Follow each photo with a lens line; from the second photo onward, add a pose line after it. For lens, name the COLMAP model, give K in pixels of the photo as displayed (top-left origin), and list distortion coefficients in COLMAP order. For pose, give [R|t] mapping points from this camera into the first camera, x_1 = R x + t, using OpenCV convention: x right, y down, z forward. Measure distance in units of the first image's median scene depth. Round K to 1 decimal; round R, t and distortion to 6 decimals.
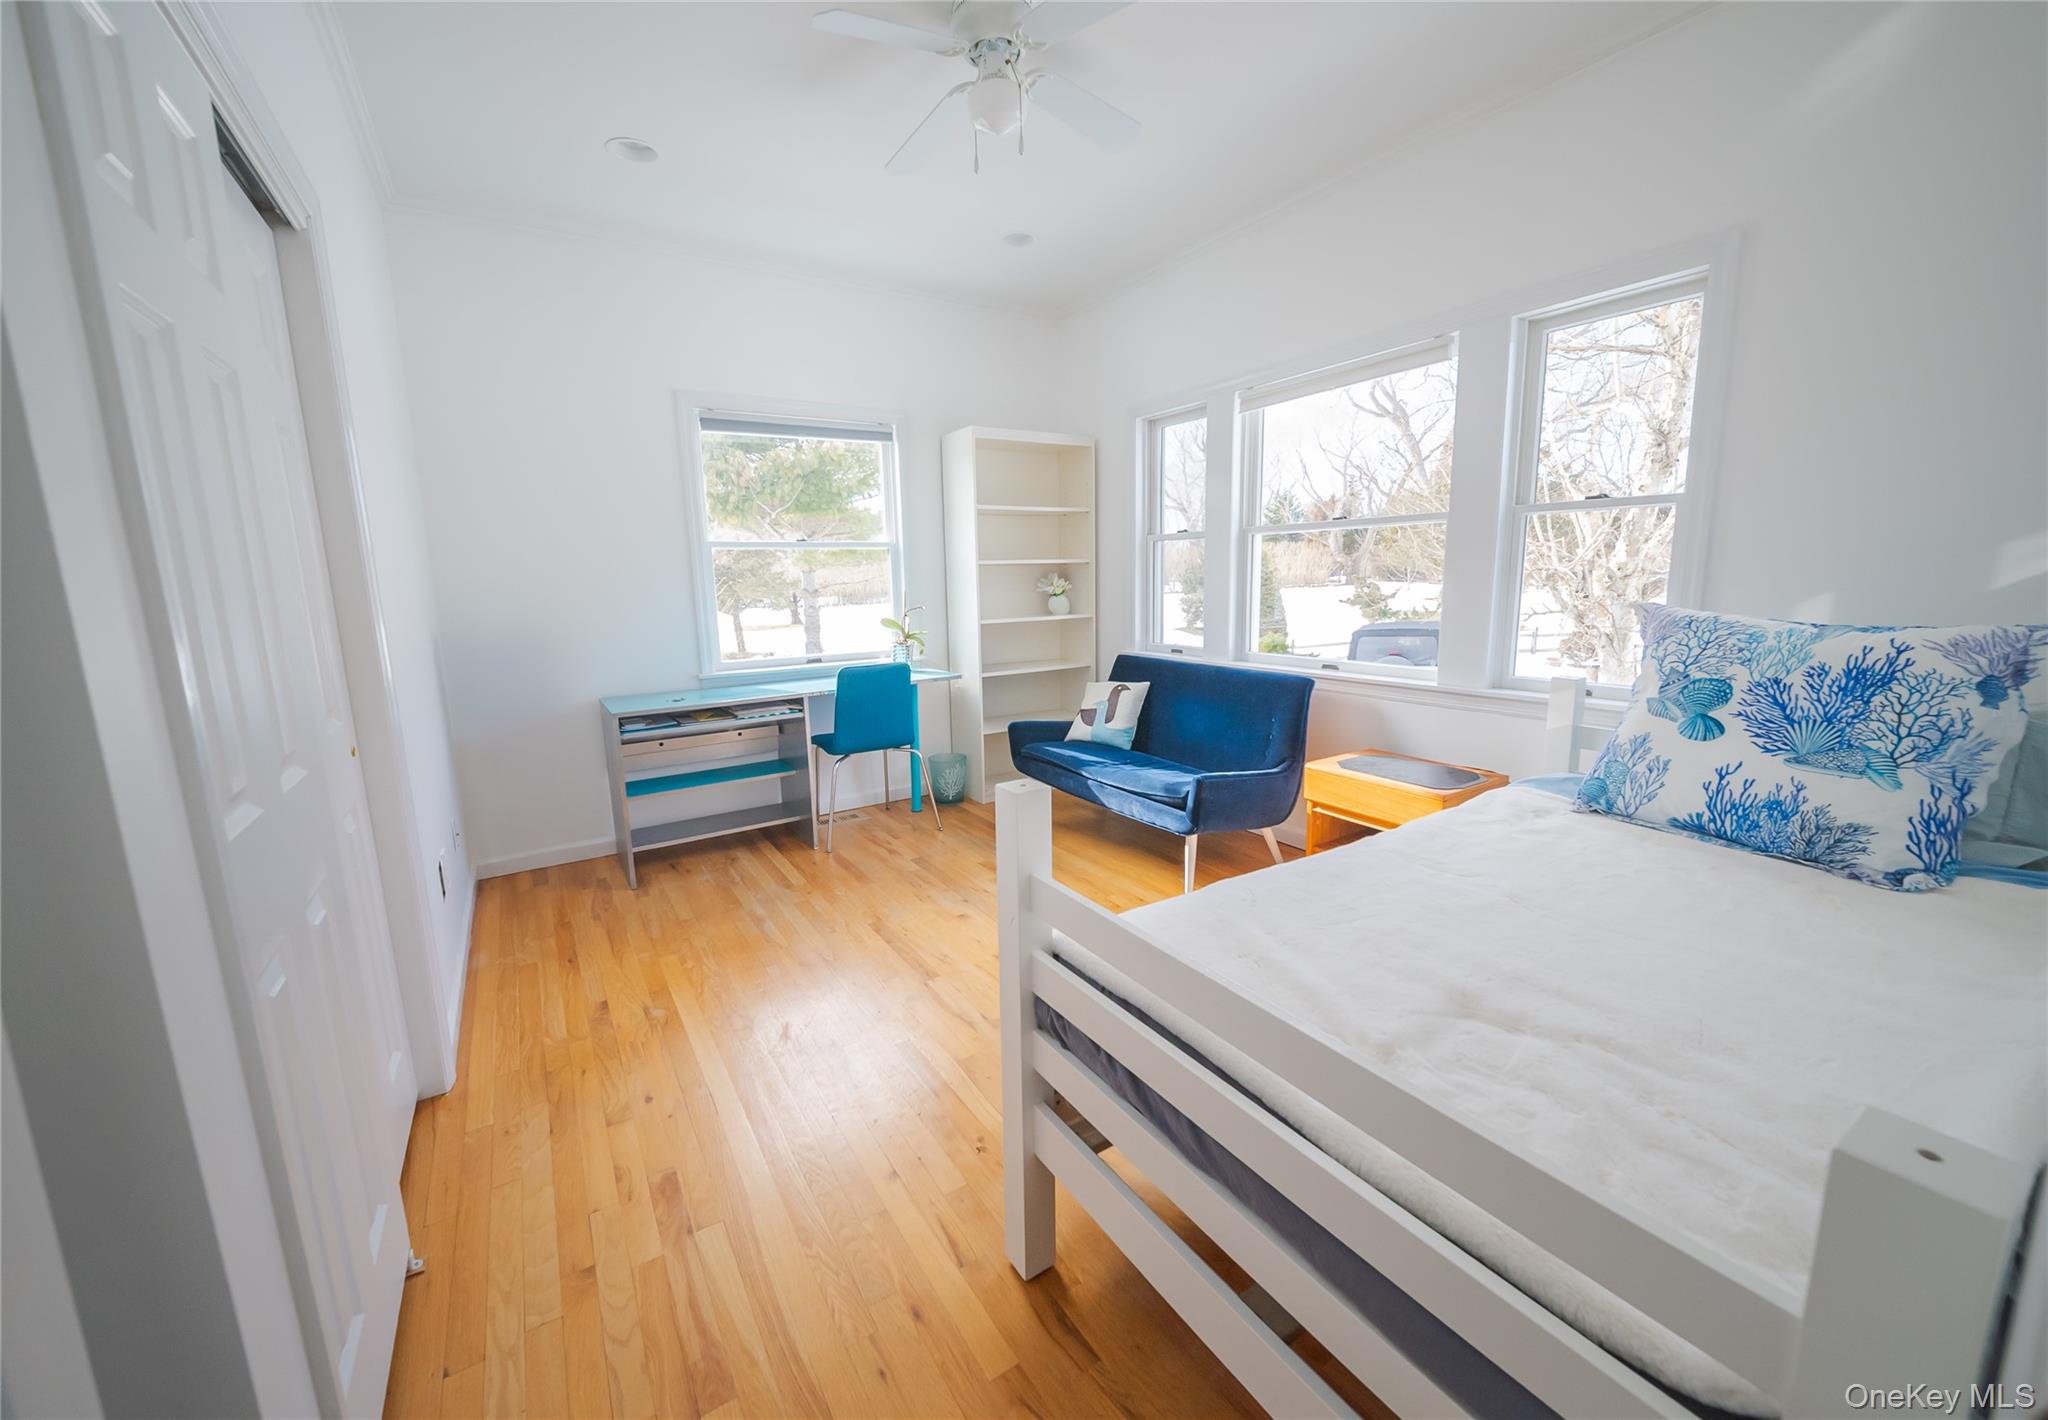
lens RADIAL K [[791.9, 0, 1024.0], [0, 791.9, 710.0], [0, 0, 1]] dist [-0.000008, -0.000026]
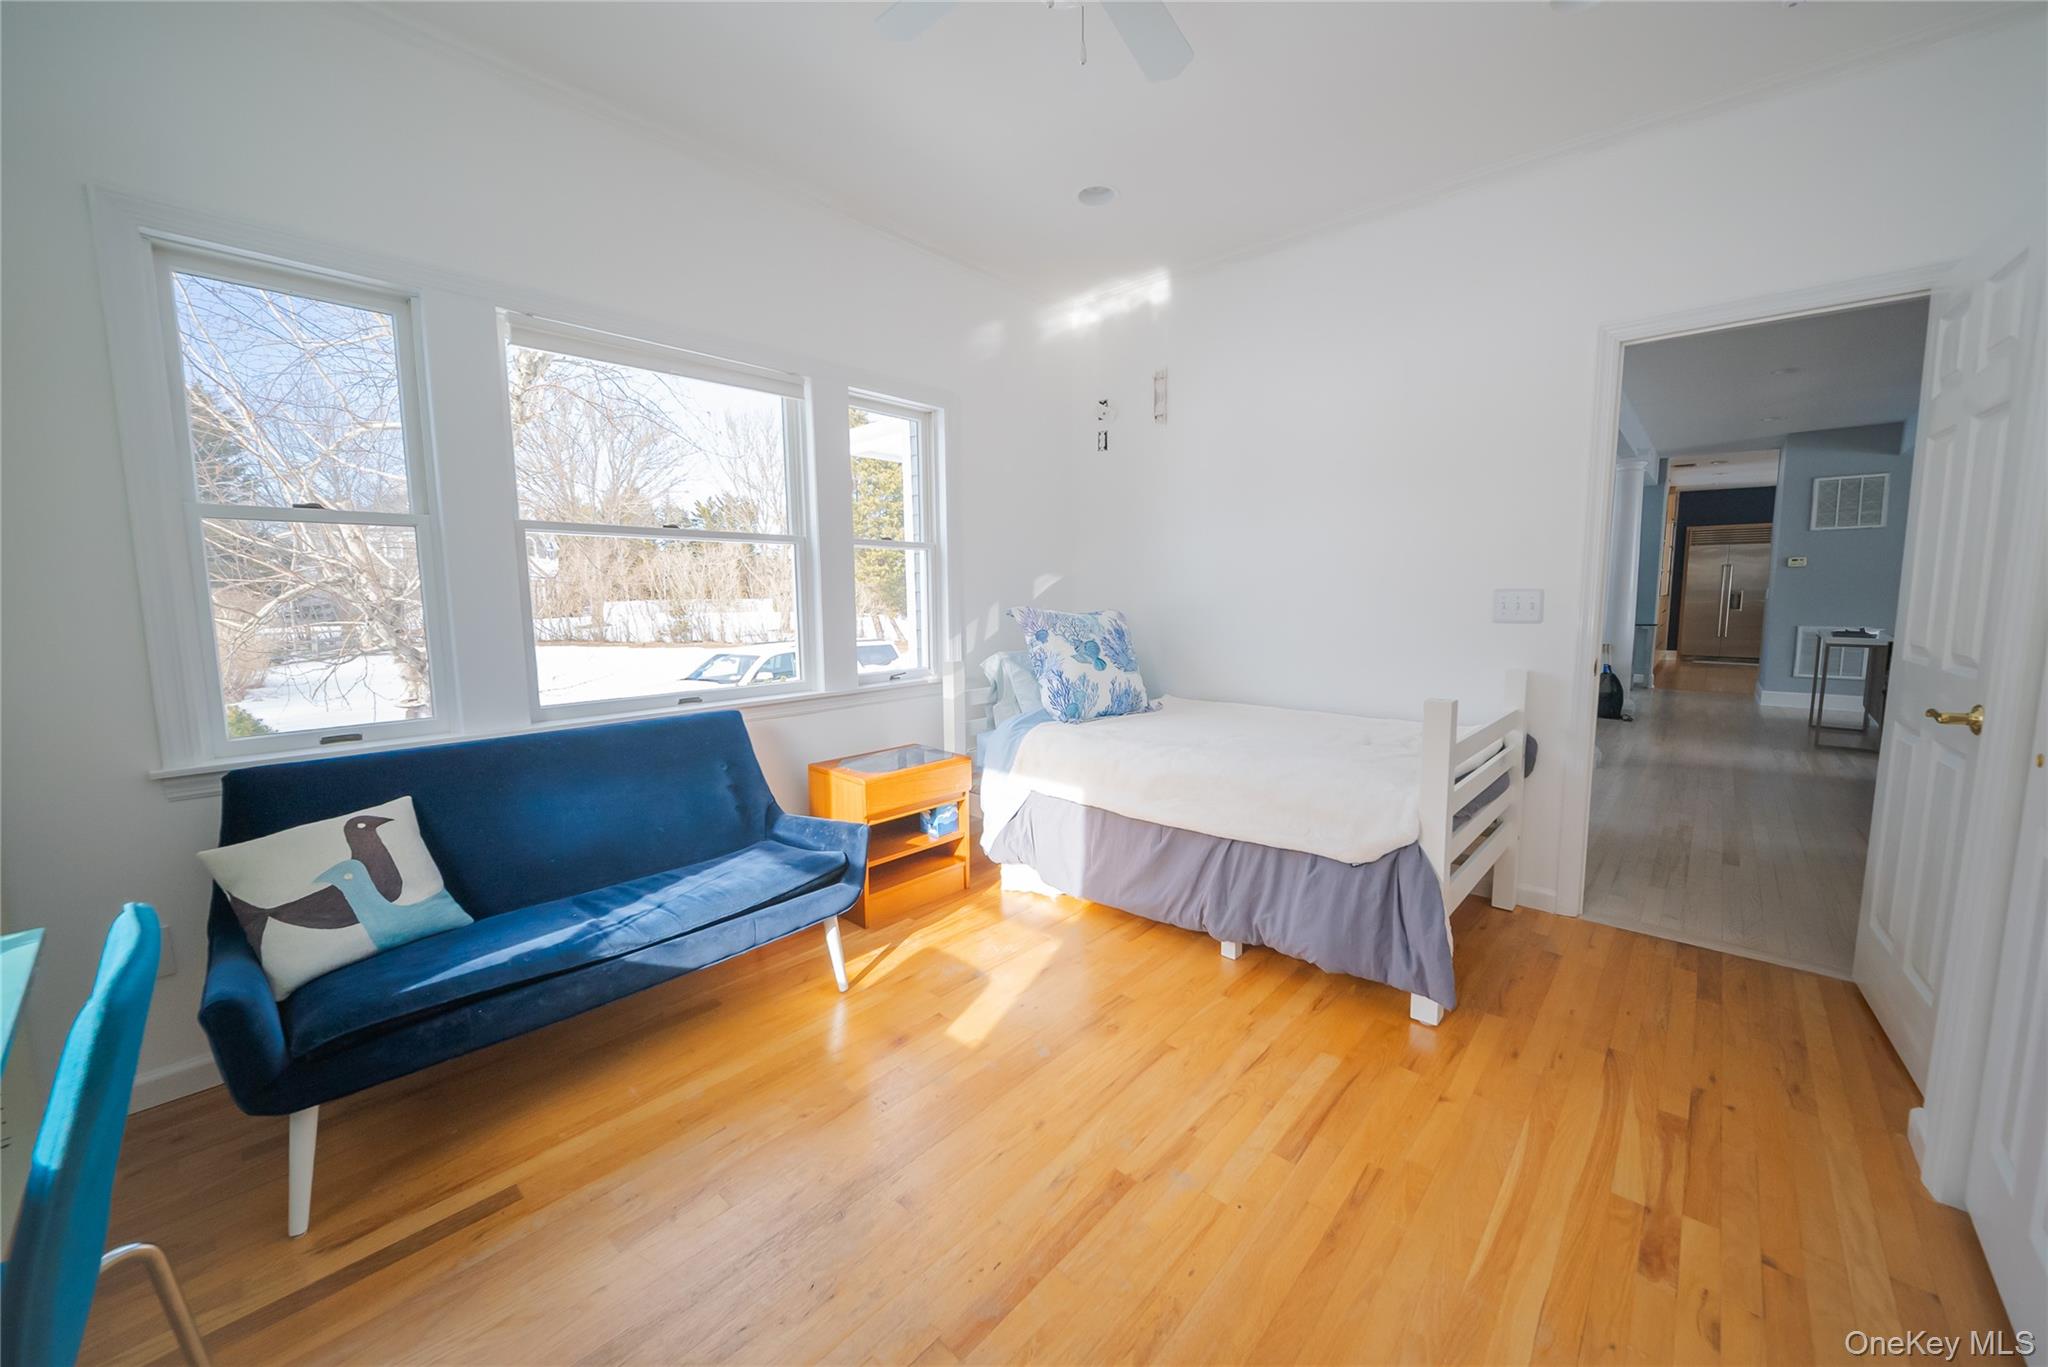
lens RADIAL K [[754.9, 0, 1050.2], [0, 754.9, 676.9], [0, 0, 1]] dist [0.001852, -0.005809]
pose [[-0.283046, -0.082014, 0.955593, -0.901209], [0.179847, 0.974125, 0.136875, -0.220660], [-0.942093, 0.210603, -0.260973, 1.547692]]
